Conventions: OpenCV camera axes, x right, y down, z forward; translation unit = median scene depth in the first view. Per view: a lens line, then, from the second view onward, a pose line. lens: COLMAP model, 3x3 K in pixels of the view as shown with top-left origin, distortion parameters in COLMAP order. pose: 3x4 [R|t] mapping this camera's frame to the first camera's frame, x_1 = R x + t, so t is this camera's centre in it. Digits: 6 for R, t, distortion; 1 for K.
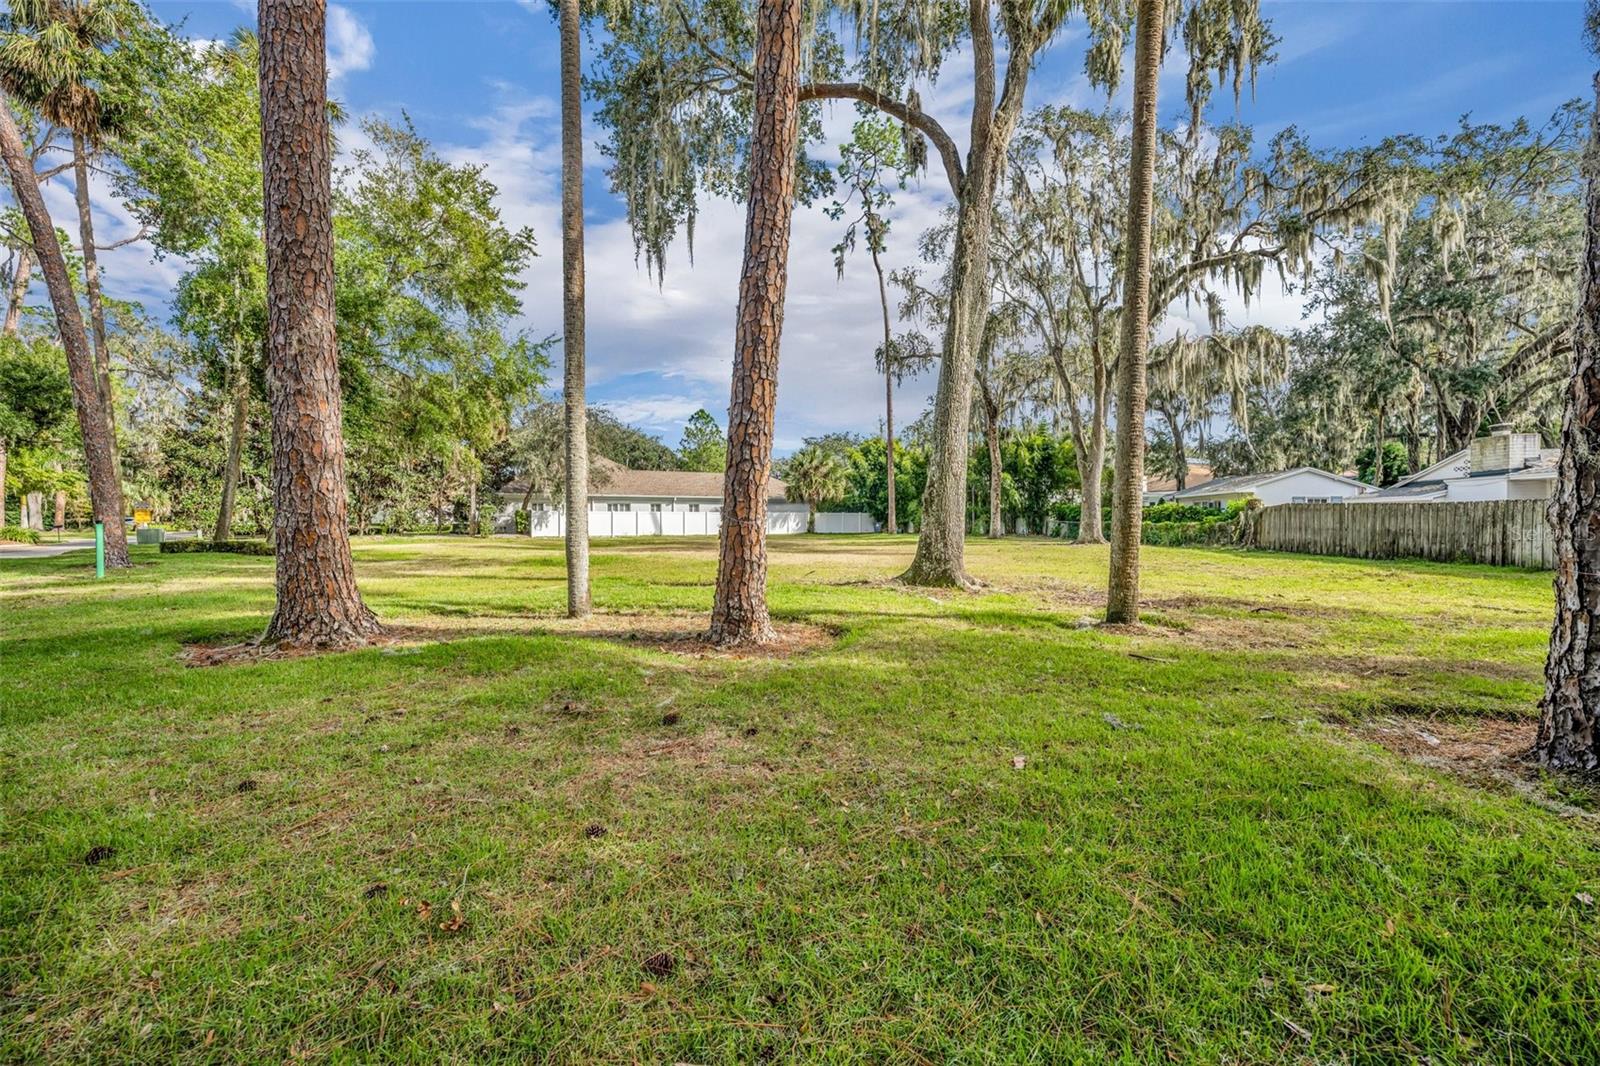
lens RADIAL K [[650.0, 0, 802.3], [0, 650.0, 543.4], [0, 0, 1]] dist [-0.000437, -0.000533]
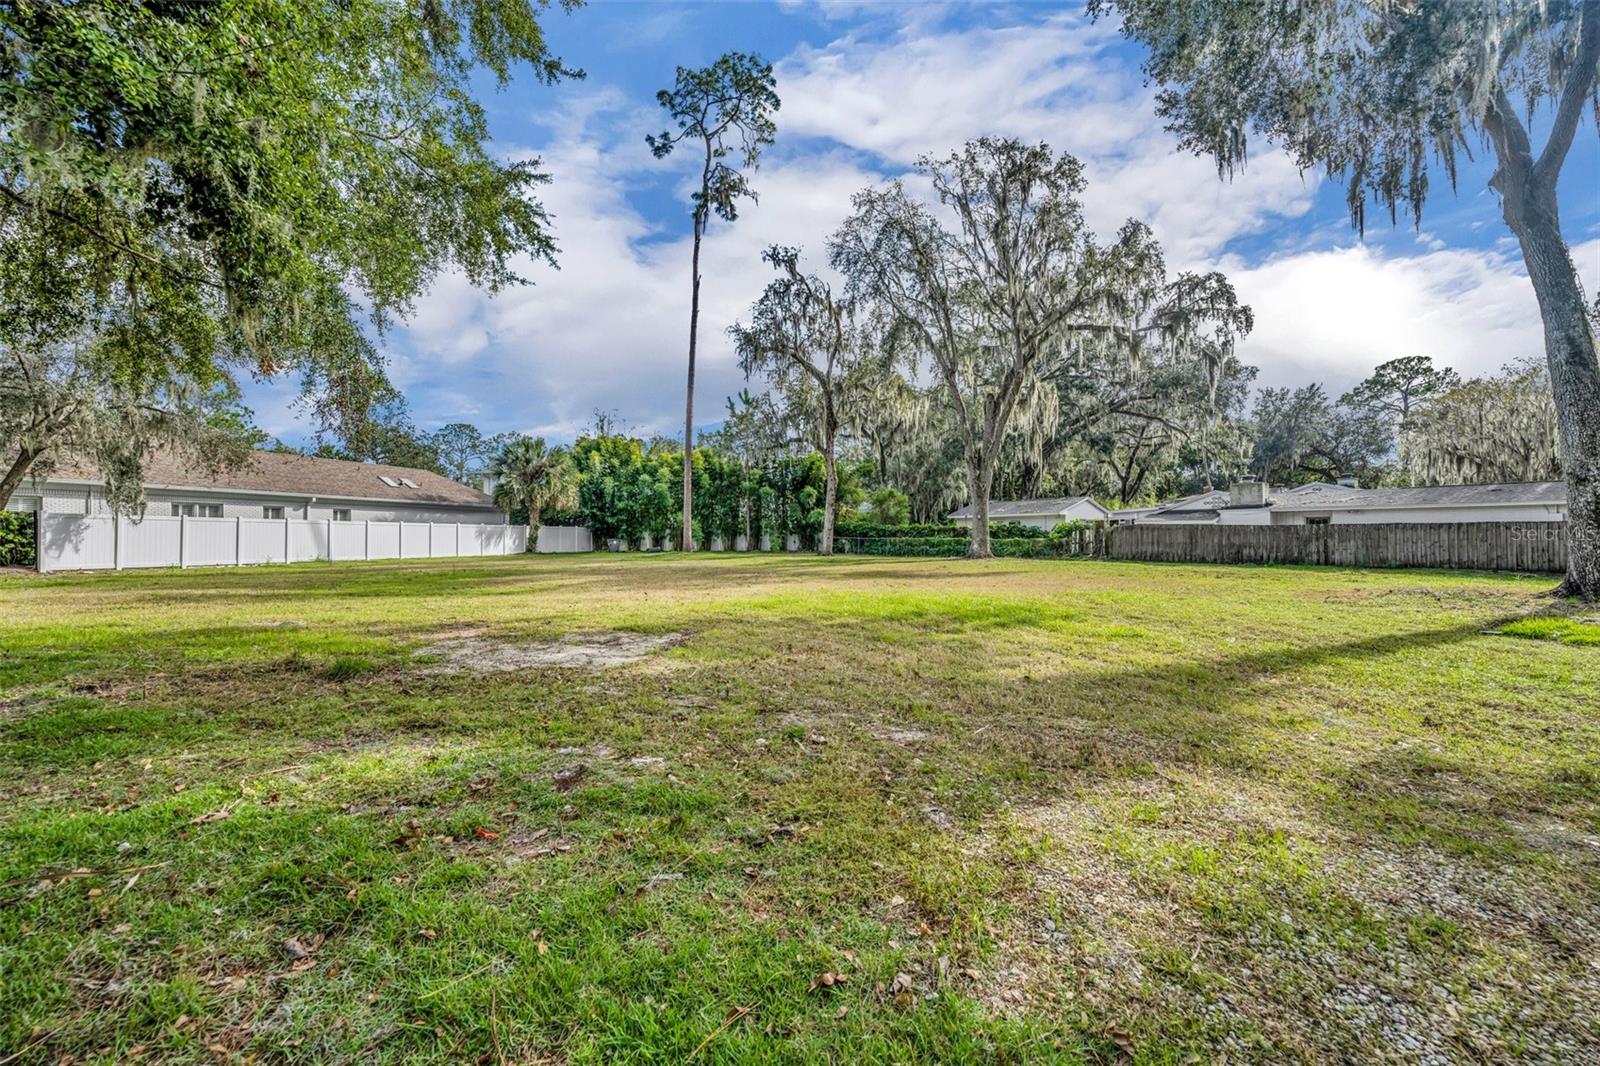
lens RADIAL K [[650.0, 0, 795.7], [0, 650.0, 540.4], [0, 0, 1]] dist [-0.000437, -0.000533]
pose [[0.690311, -0.003522, 0.723504, -0.388891], [0.024605, 0.999524, -0.018610, -0.011503], [-0.723094, 0.030649, 0.690070, 0.329781]]
